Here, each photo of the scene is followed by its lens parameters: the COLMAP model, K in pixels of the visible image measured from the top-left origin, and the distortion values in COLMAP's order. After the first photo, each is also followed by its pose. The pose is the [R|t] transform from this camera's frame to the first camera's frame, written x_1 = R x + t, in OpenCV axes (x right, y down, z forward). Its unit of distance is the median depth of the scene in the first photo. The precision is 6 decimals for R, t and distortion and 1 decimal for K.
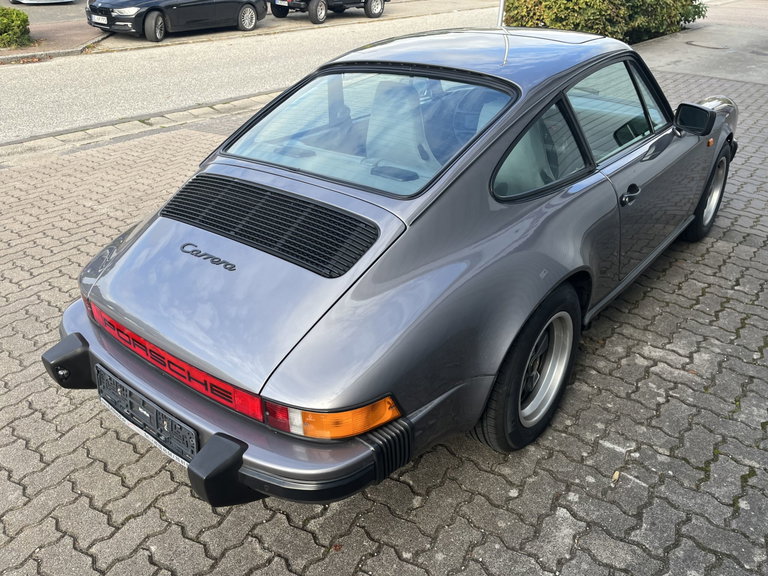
lens RADIAL K [[599.1, 0, 377.3], [0, 599.1, 287.6], [0, 0, 1]] dist [0.050765, -0.063963]
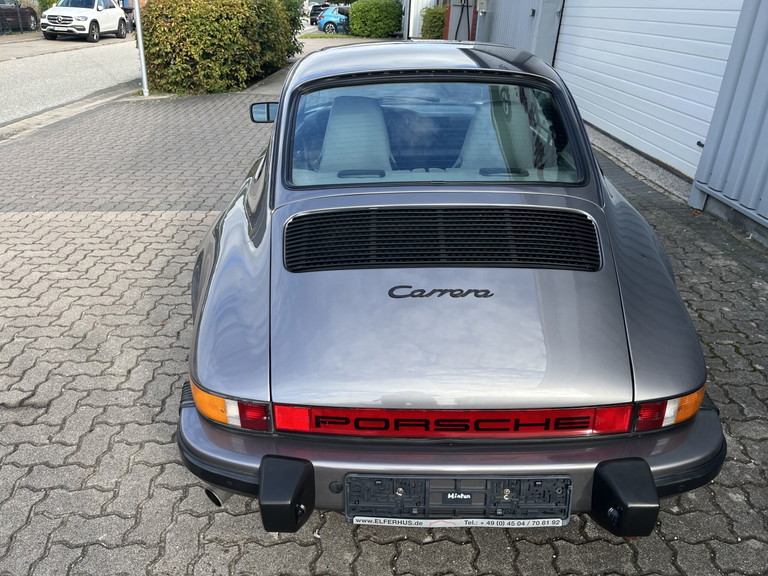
lens RADIAL K [[599.1, 0, 380.0], [0, 599.1, 286.1], [0, 0, 1]] dist [0.050765, -0.063963]
pose [[0.770085, -0.247953, 0.587782, -0.171735], [0.284275, 0.958216, 0.031775, -0.022562], [-0.571101, 0.142622, 0.808395, 0.072262]]
